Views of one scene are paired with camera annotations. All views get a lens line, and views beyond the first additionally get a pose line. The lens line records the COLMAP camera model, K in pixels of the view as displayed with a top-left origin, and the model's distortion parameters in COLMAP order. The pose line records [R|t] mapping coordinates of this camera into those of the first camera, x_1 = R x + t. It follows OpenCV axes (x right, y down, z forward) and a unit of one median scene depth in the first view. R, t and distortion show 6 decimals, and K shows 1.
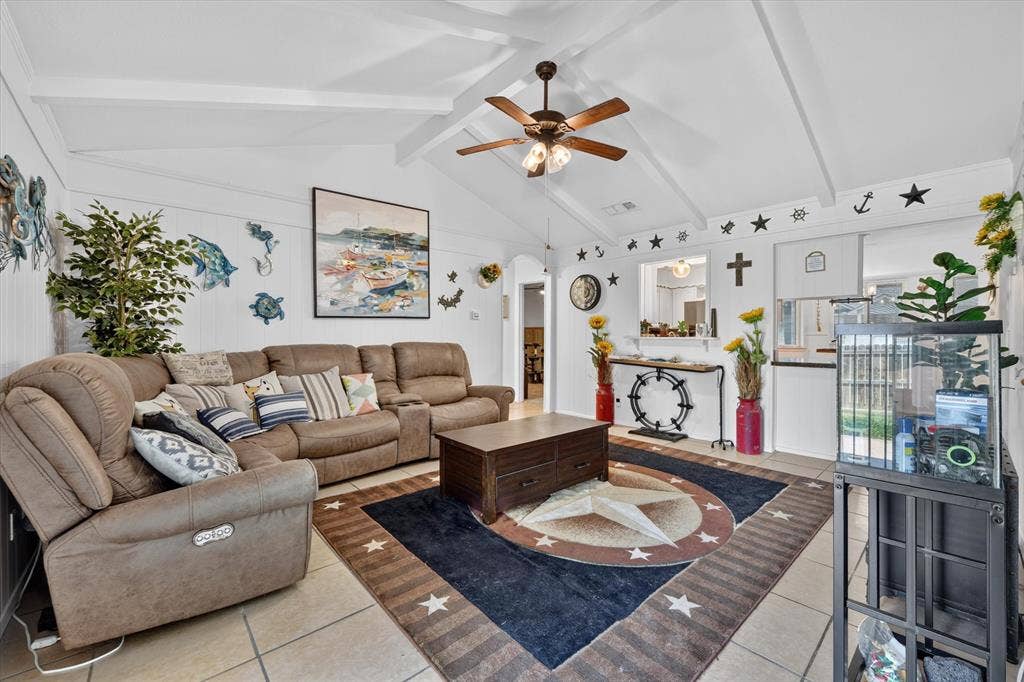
lens RADIAL K [[415.5, 0, 512.0], [0, 415.5, 341.0], [0, 0, 1]] dist [-0.001075, -0.000377]
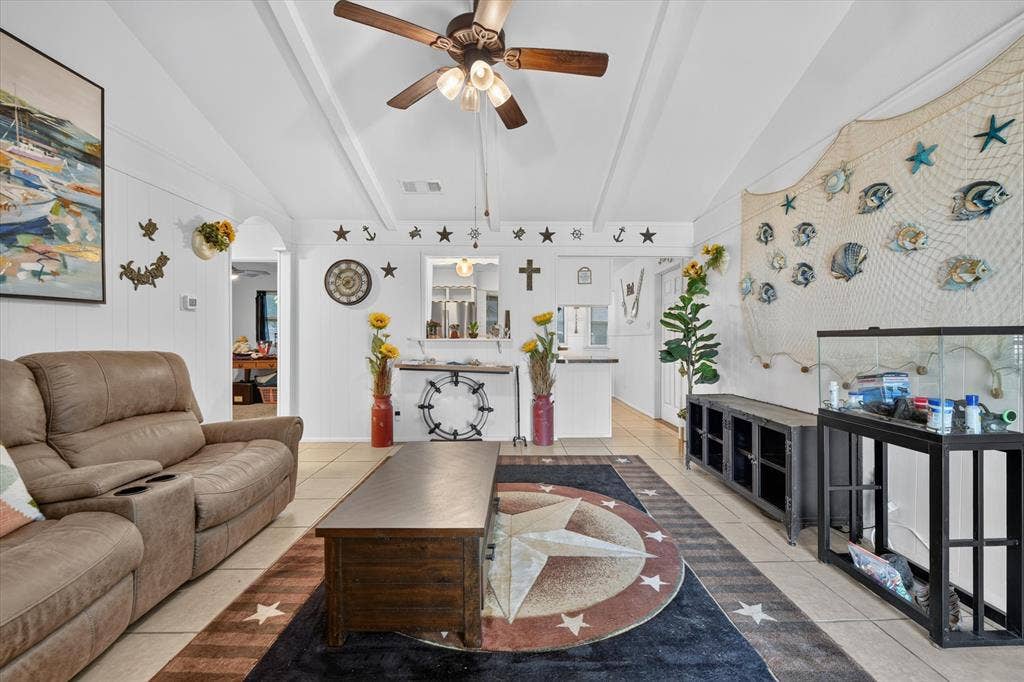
lens RADIAL K [[415.5, 0, 512.0], [0, 415.5, 341.0], [0, 0, 1]] dist [-0.001075, -0.000377]
pose [[0.647348, -0.009273, 0.762139, -0.279612], [0.011852, 0.999928, 0.002099, -0.004590], [-0.762103, 0.007674, 0.647411, 0.320773]]
